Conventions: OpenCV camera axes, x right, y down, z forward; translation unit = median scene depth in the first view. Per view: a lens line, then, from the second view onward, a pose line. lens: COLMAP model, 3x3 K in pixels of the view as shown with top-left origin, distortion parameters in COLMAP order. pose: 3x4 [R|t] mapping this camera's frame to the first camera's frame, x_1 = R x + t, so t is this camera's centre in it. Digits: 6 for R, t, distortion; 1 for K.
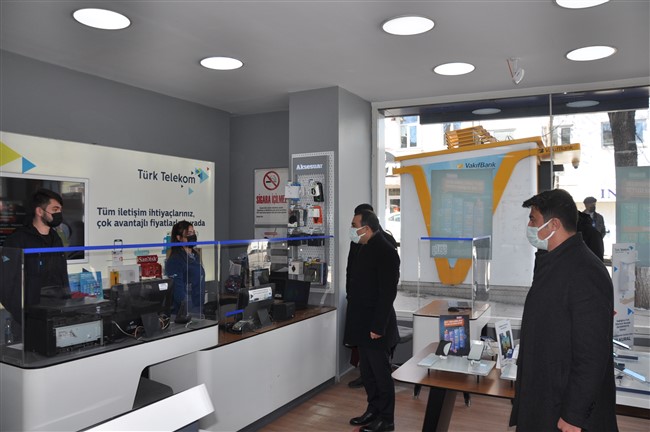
lens RADIAL K [[521.4, 0, 321.6], [0, 521.4, 215.8], [0, 0, 1]] dist [-0.117781, 0.111448]
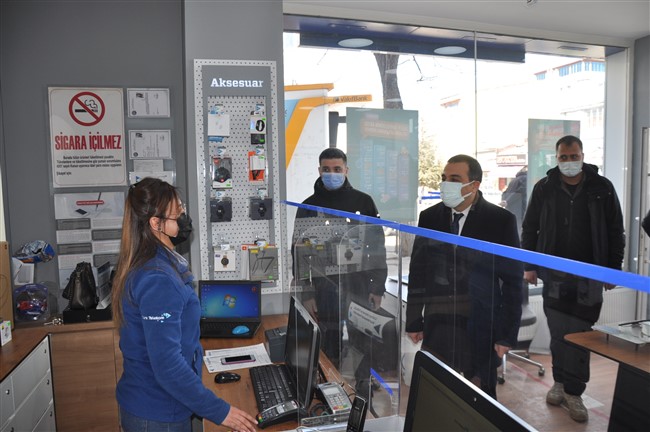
lens RADIAL K [[521.4, 0, 321.6], [0, 521.4, 215.8], [0, 0, 1]] dist [-0.117781, 0.111448]
pose [[0.727299, -0.064637, 0.683270, -0.295950], [0.012385, 0.996629, 0.081097, 0.006038], [-0.686209, -0.050520, 0.725648, 0.423445]]
